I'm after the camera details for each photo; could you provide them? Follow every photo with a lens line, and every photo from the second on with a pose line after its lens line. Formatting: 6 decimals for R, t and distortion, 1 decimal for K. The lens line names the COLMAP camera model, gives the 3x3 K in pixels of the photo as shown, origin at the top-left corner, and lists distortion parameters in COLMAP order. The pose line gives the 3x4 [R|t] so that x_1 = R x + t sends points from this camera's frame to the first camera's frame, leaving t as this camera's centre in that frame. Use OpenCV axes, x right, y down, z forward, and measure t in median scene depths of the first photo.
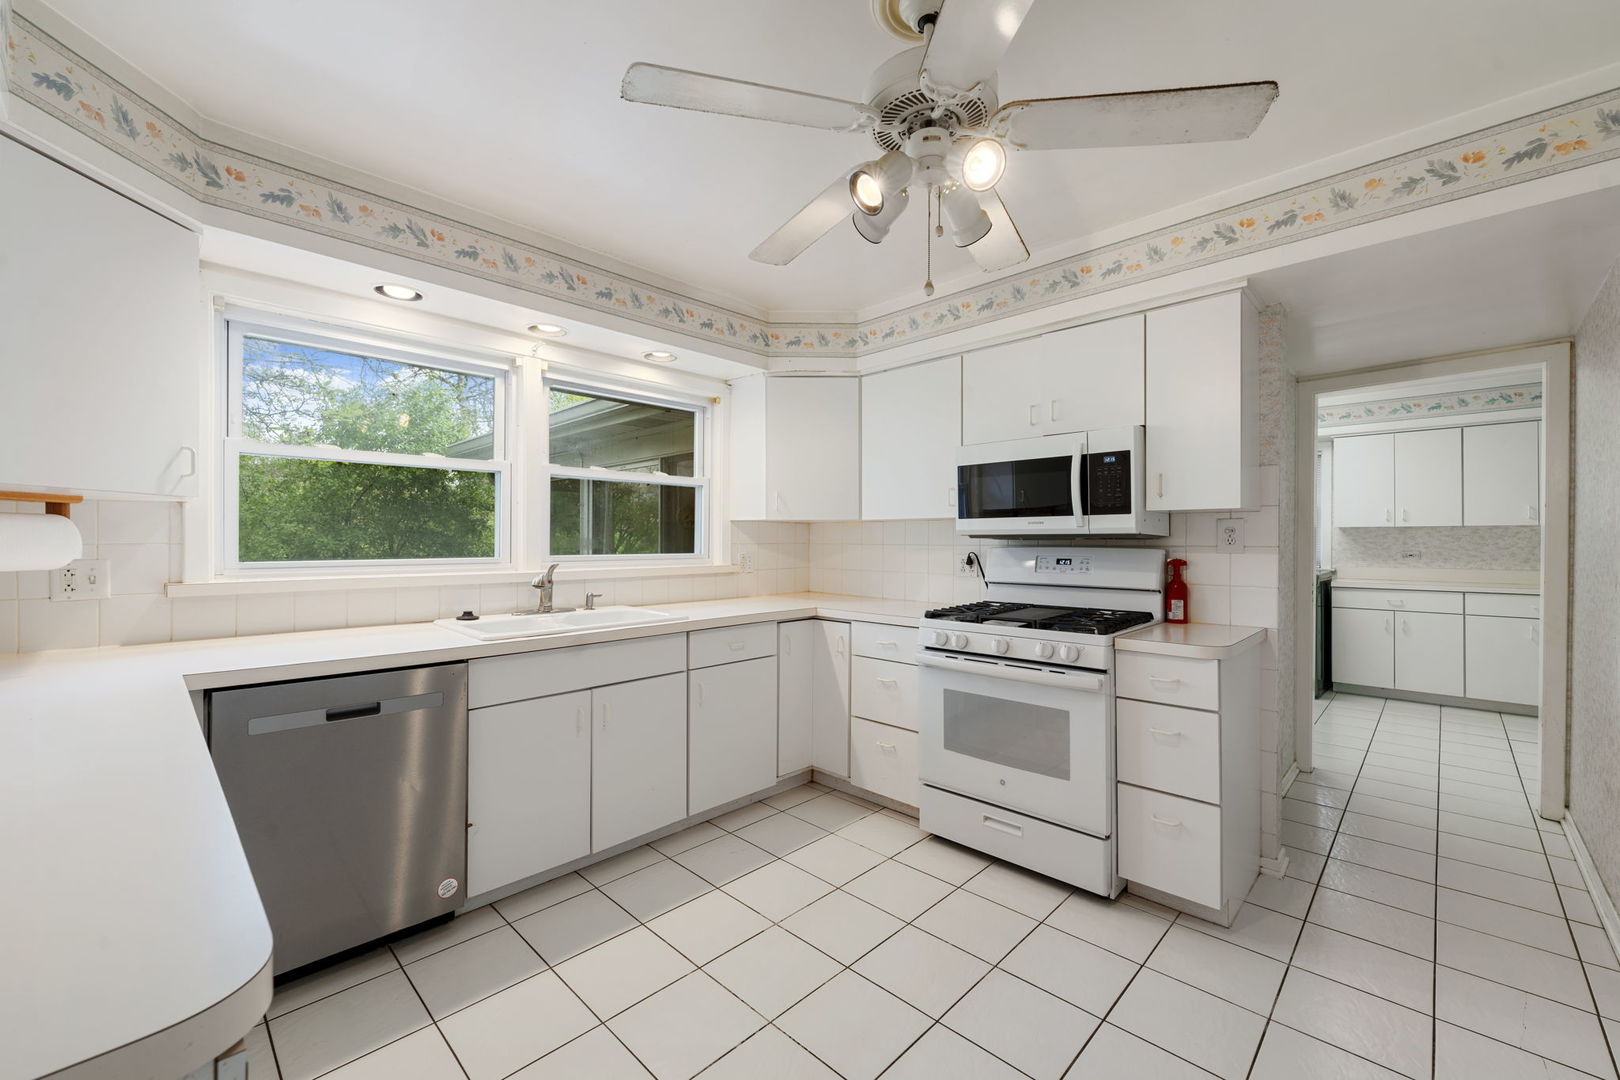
lens RADIAL K [[650.8, 0, 798.8], [0, 650.8, 538.8], [0, 0, 1]] dist [-0.001681, 0.000531]
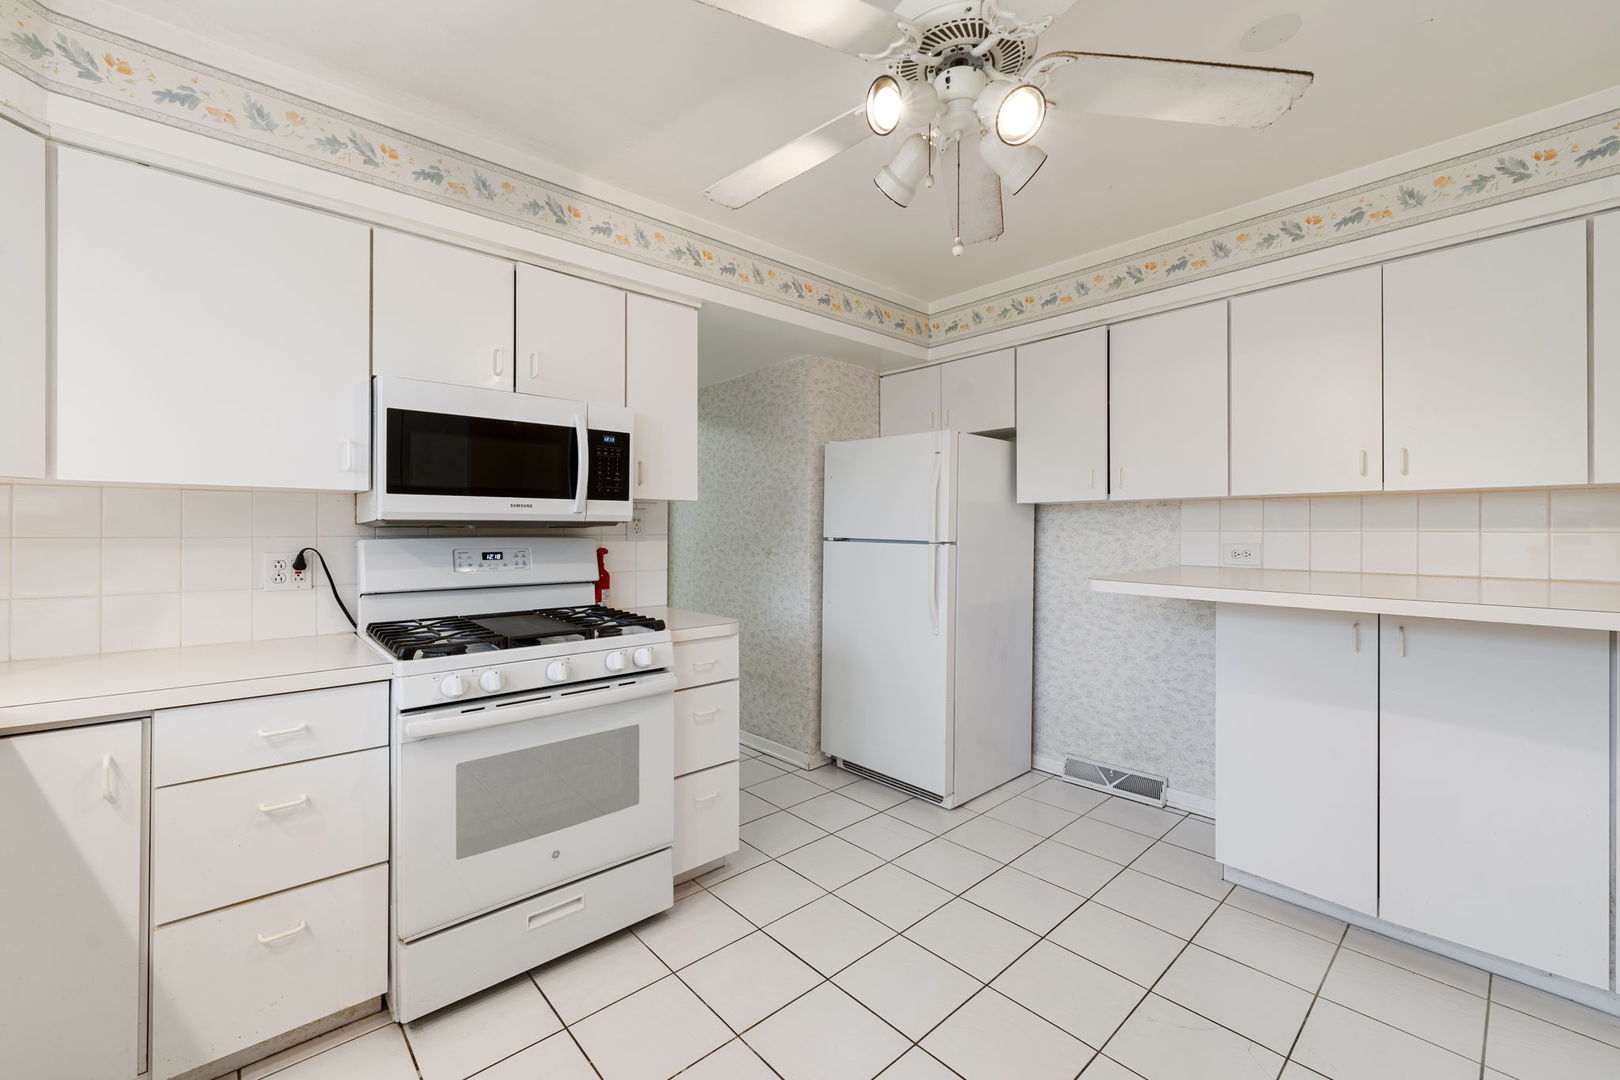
lens RADIAL K [[659.7, 0, 813.2], [0, 659.7, 529.3], [0, 0, 1]] dist [-0.000406, 0.000090]
pose [[0.052575, -0.001069, 0.998616, -0.411479], [-0.005612, 0.999983, 0.001366, 0.000143], [-0.998601, -0.005676, 0.052568, 0.648447]]
